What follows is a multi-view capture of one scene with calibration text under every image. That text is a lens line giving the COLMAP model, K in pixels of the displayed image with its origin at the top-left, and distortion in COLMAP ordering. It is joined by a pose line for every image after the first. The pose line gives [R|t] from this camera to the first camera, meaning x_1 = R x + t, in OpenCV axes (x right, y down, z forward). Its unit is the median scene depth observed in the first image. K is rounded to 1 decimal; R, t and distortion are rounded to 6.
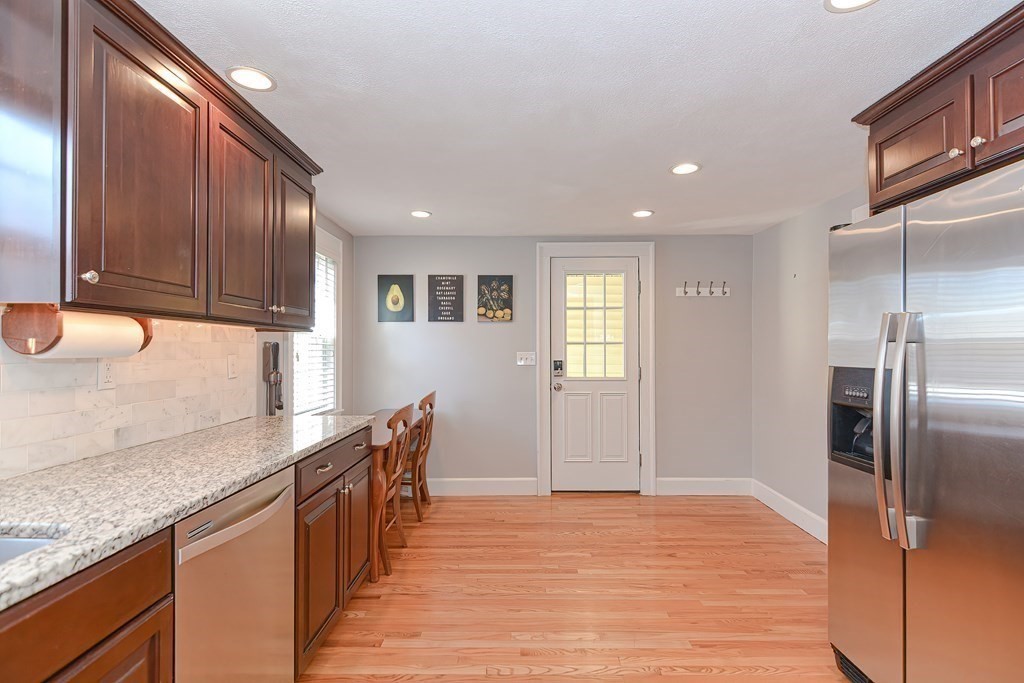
lens RADIAL K [[495.9, 0, 517.6], [0, 495.9, 344.4], [0, 0, 1]] dist [0.018038, -0.009657]
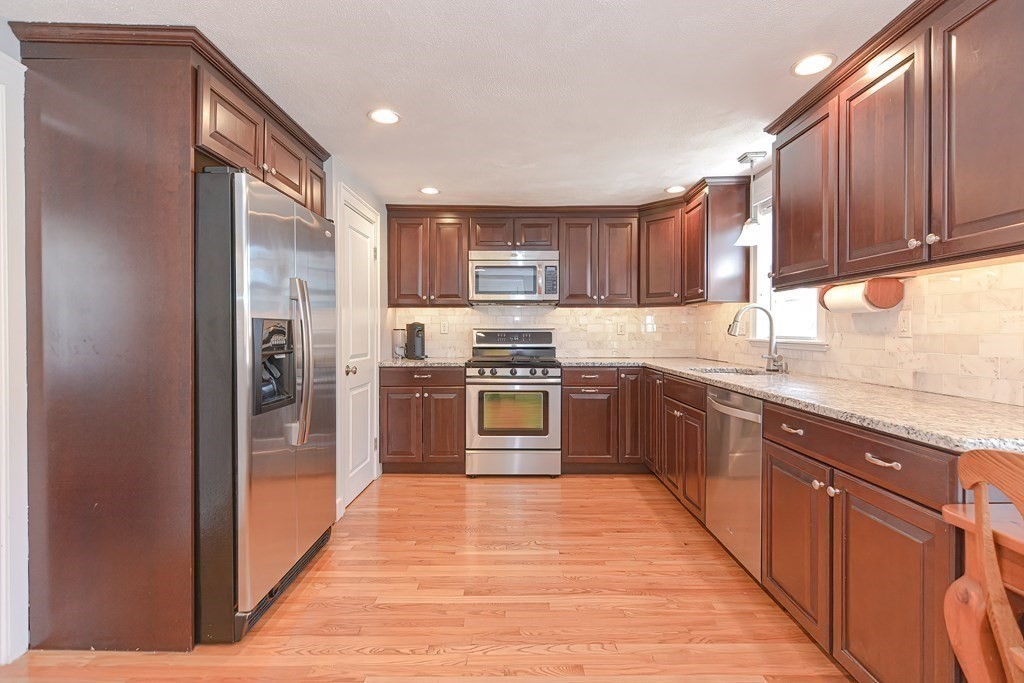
lens RADIAL K [[495.9, 0, 516.1], [0, 495.9, 334.2], [0, 0, 1]] dist [0.018038, -0.009657]
pose [[-0.999974, -0.000960, 0.007094, 0.118410], [-0.000997, 0.999986, -0.005283, 0.077894], [-0.007089, -0.005290, -0.999961, 1.941698]]
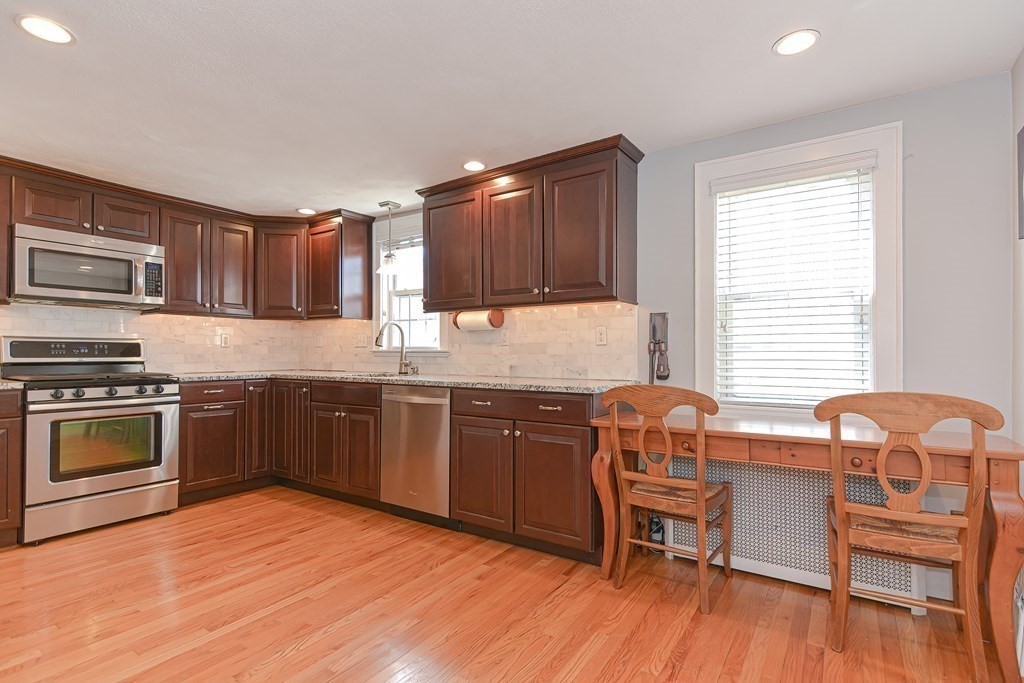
lens RADIAL K [[495.9, 0, 517.2], [0, 495.9, 348.1], [0, 0, 1]] dist [0.018038, -0.009657]
pose [[-0.559347, -0.010735, -0.828864, 0.728709], [0.007337, 0.999813, -0.017901, 0.119025], [0.828901, -0.016094, -0.559163, 1.886931]]
